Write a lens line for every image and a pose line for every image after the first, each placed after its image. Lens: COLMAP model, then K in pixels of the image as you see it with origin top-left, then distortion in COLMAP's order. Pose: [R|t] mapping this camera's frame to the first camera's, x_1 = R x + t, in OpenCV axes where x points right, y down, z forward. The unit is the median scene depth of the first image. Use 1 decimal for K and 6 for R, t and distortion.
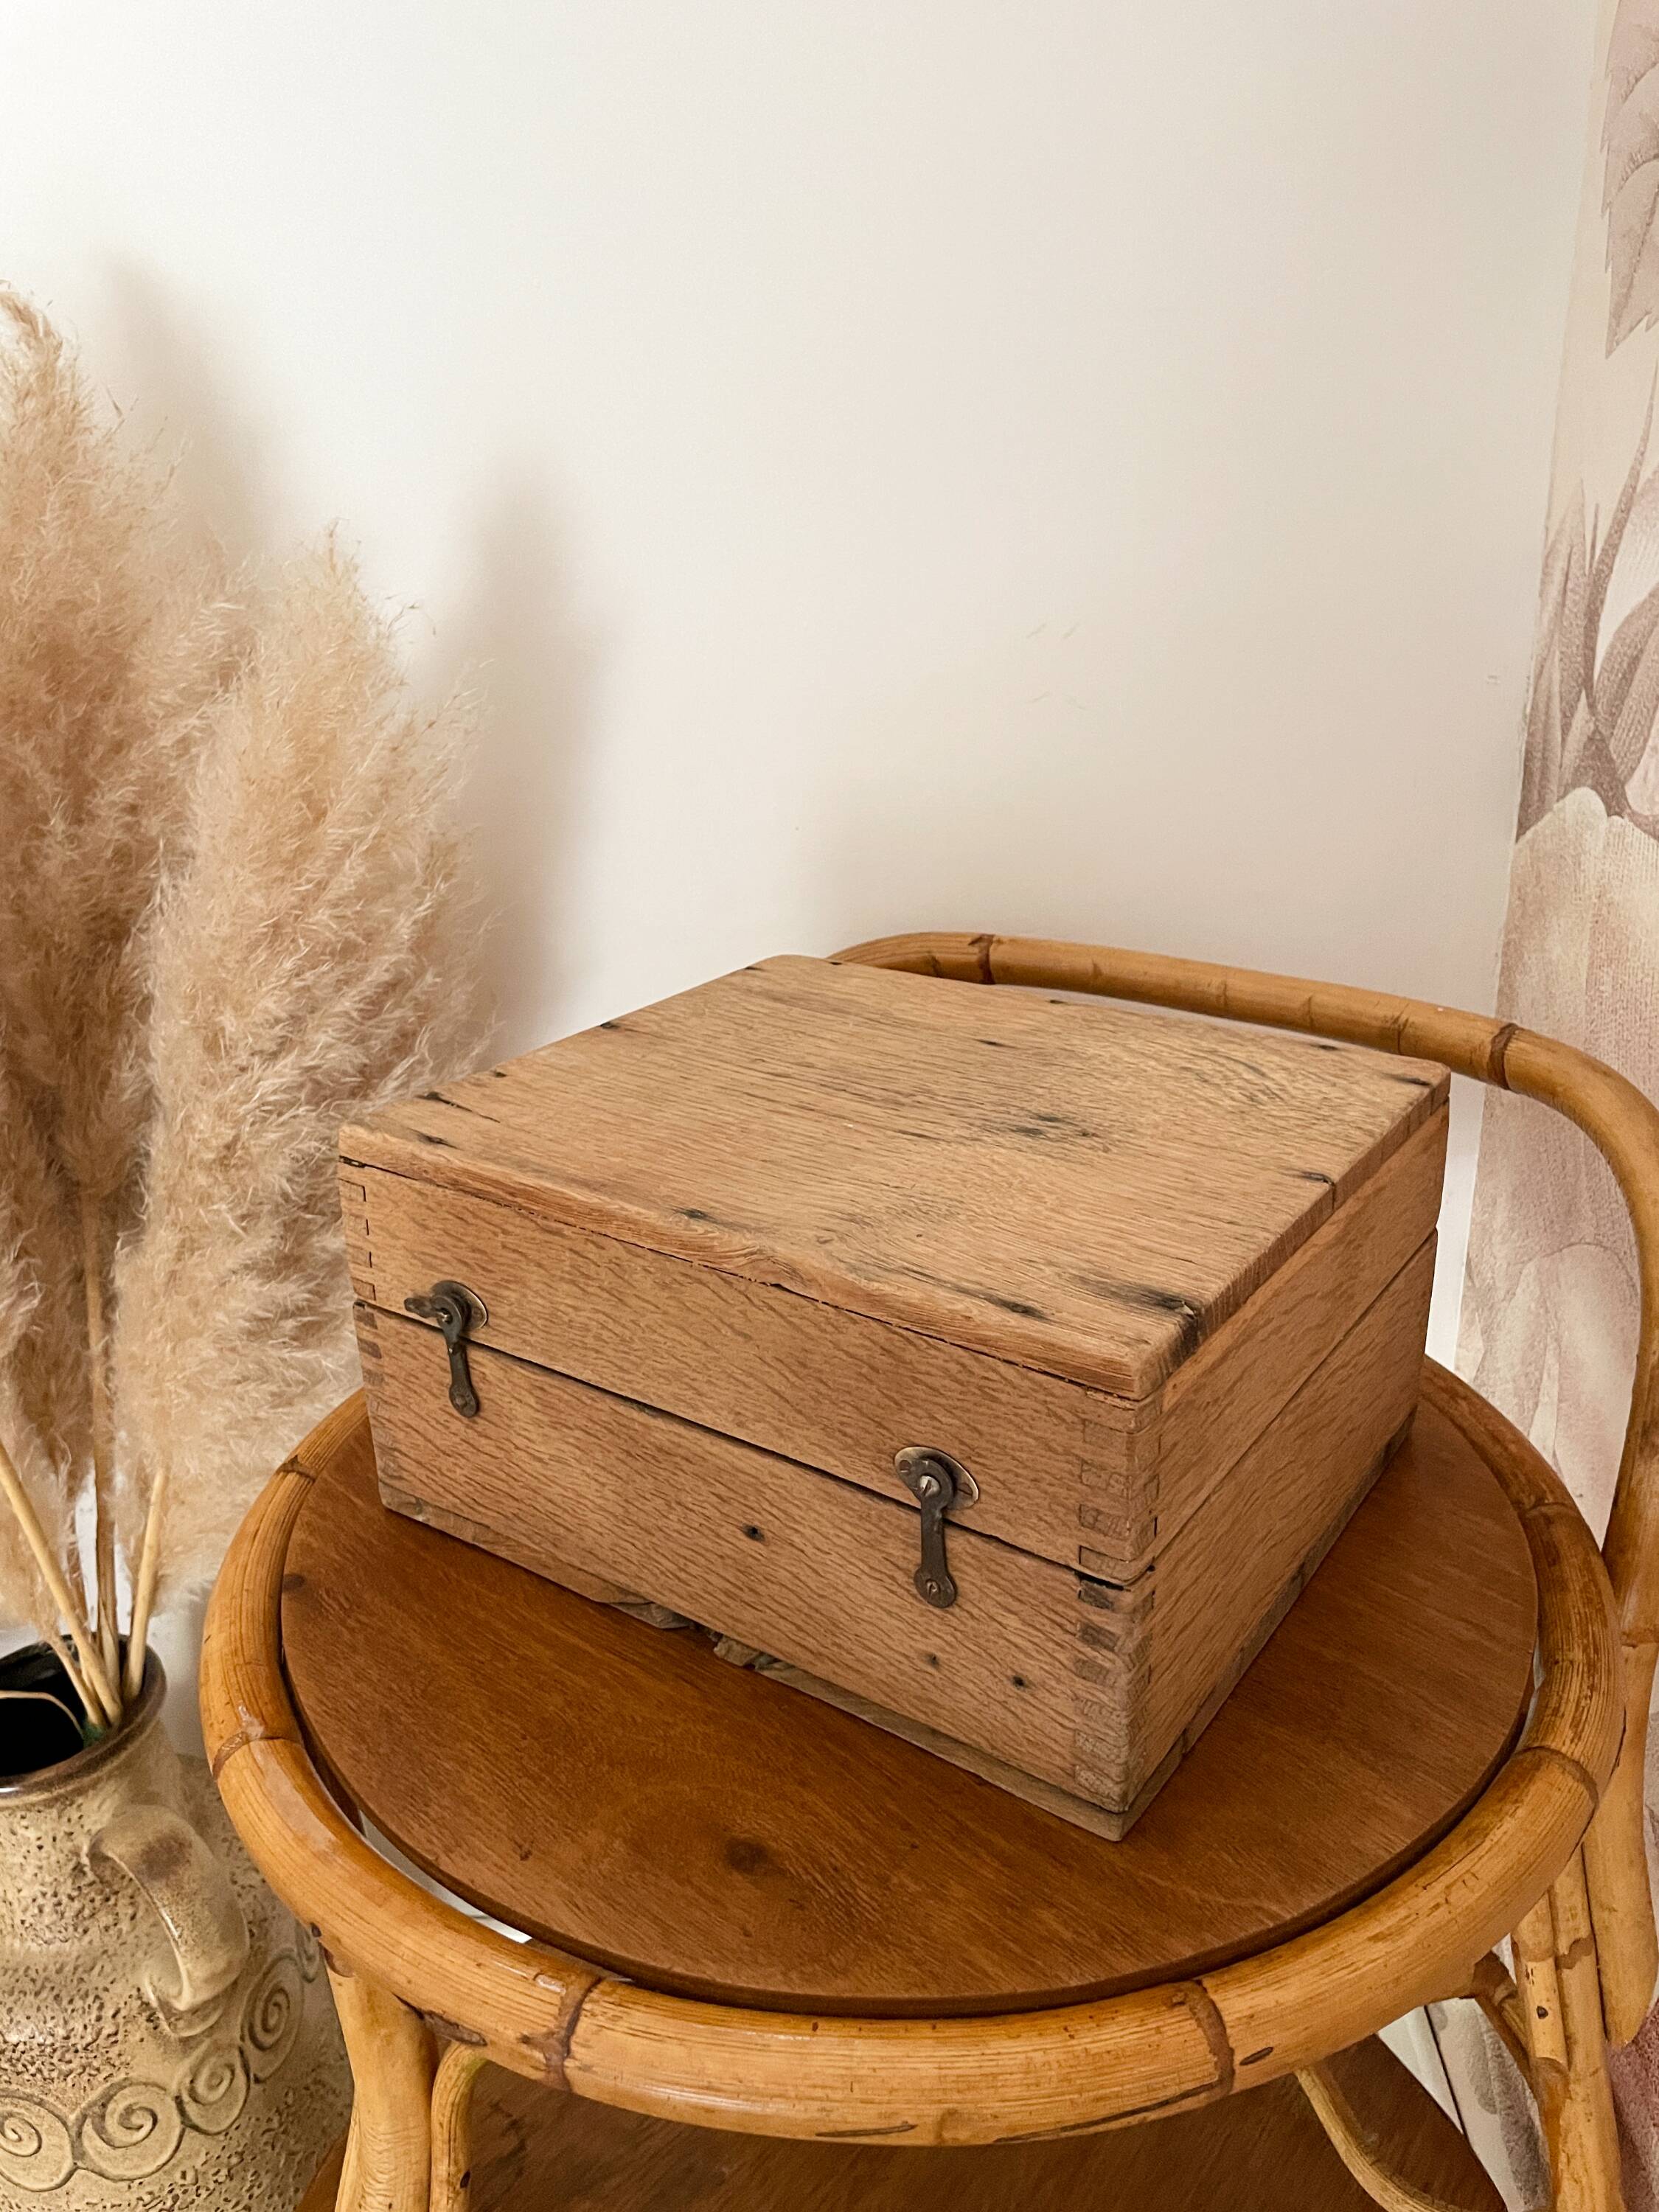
lens RADIAL K [[1723.7, 0, 816.5], [0, 1723.7, 1076.4], [0, 0, 1]] dist [0.054950, -0.095590]
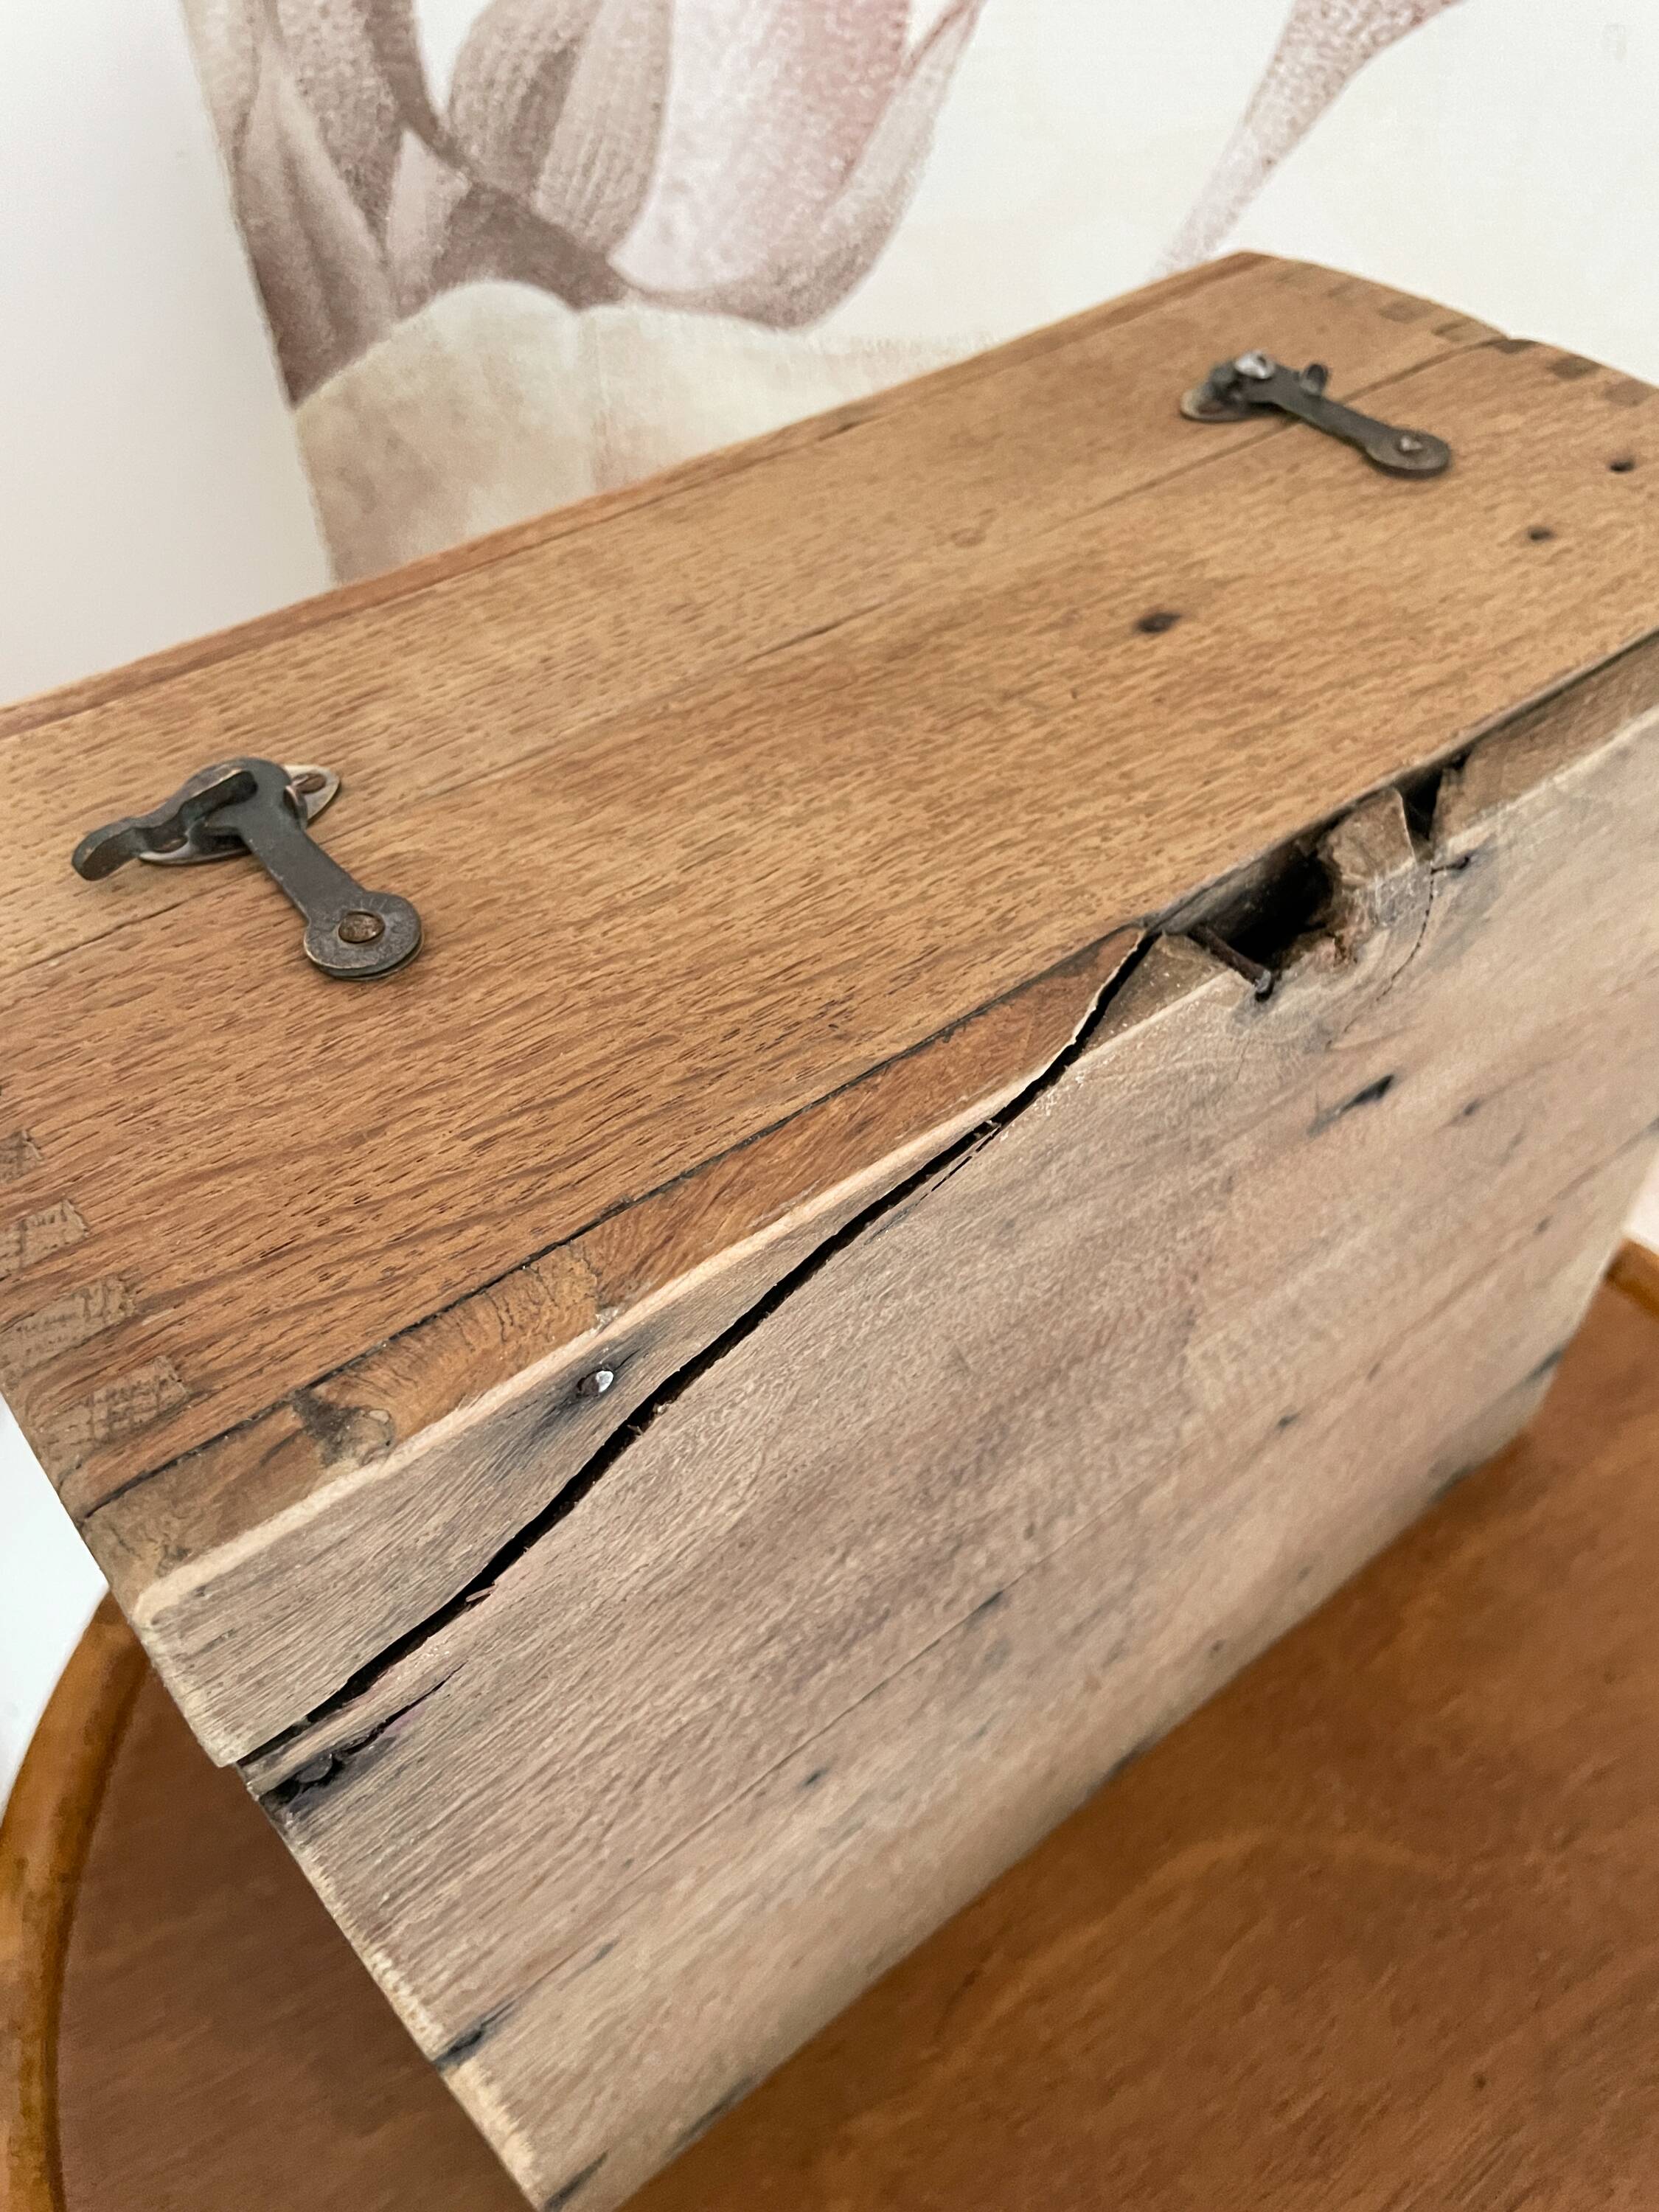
lens RADIAL K [[1753.2, 0, 856.3], [0, 1753.2, 1107.1], [0, 0, 1]] dist [0.050640, -0.093957]
pose [[0.224171, -0.664173, 0.713177, -0.284499], [0.378350, 0.733713, 0.564372, -0.340712], [-0.898108, 0.143315, 0.415767, 0.825059]]
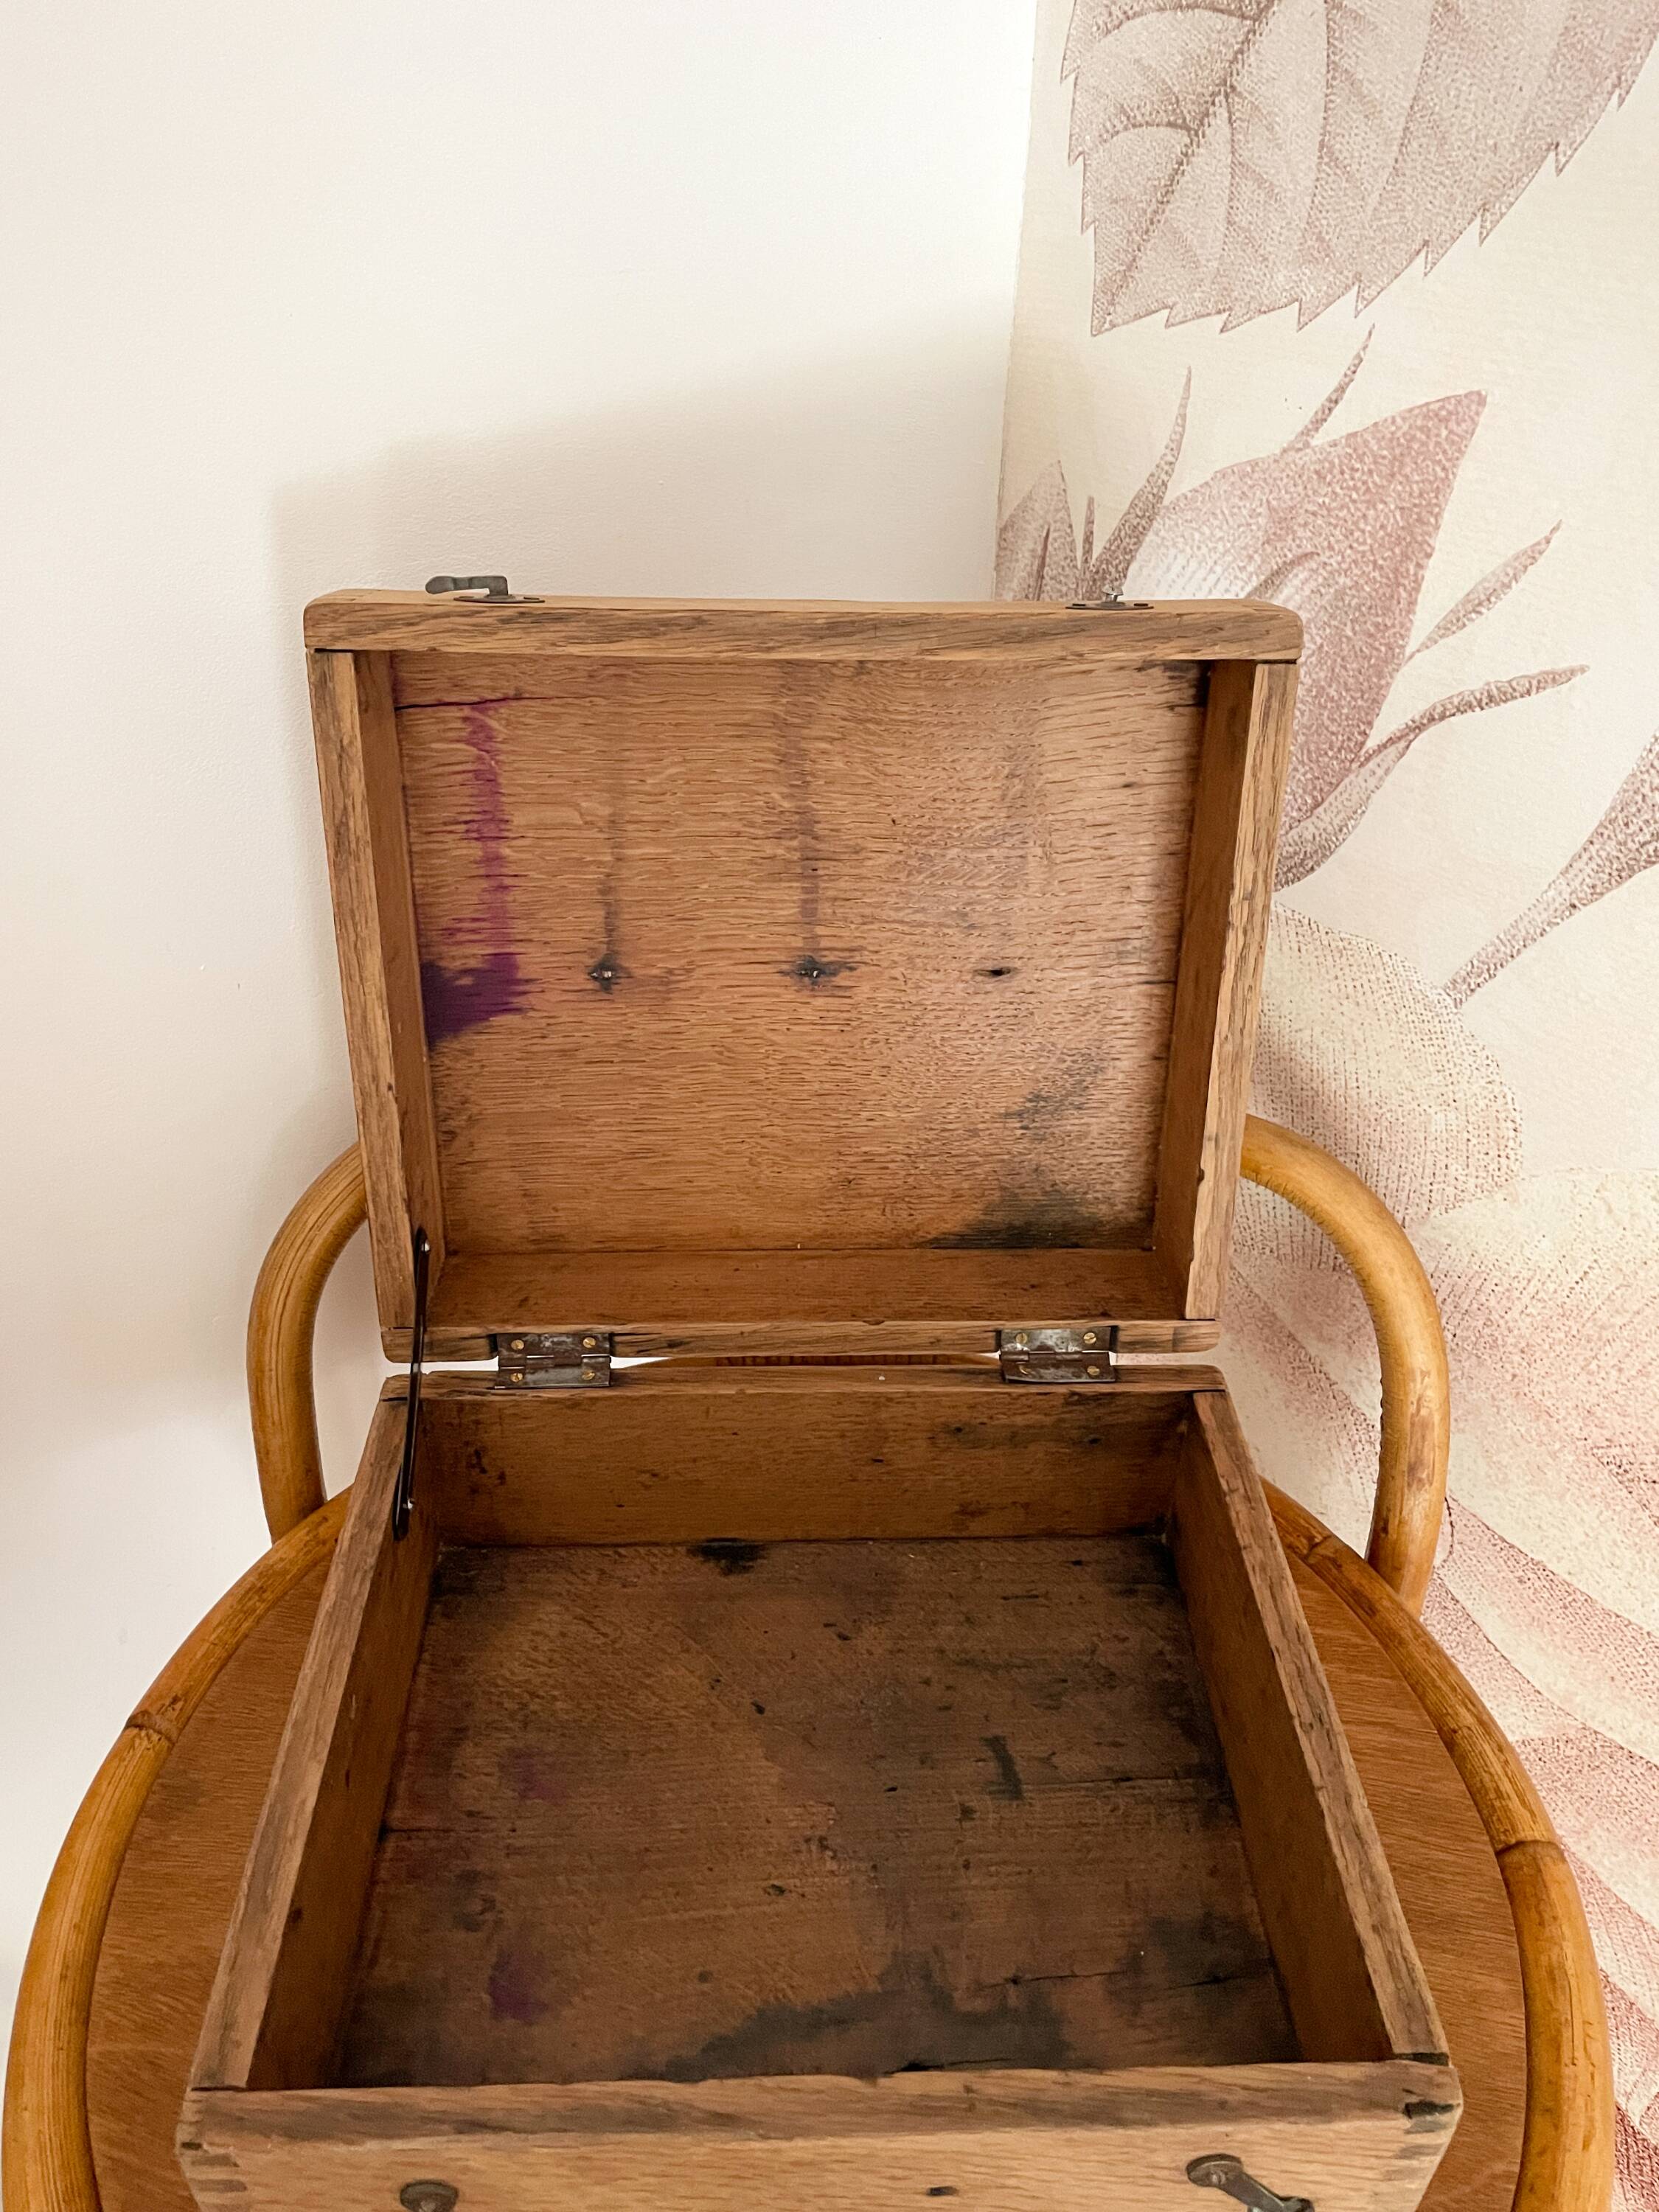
lens RADIAL K [[1723.7, 0, 816.1], [0, 1723.7, 1106.0], [0, 0, 1]] dist [0.054950, -0.095590]
pose [[0.790342, -0.299831, 0.534285, -0.338737], [0.170357, 0.945224, 0.278441, -0.385018], [-0.588505, -0.129045, 0.798129, 0.375647]]
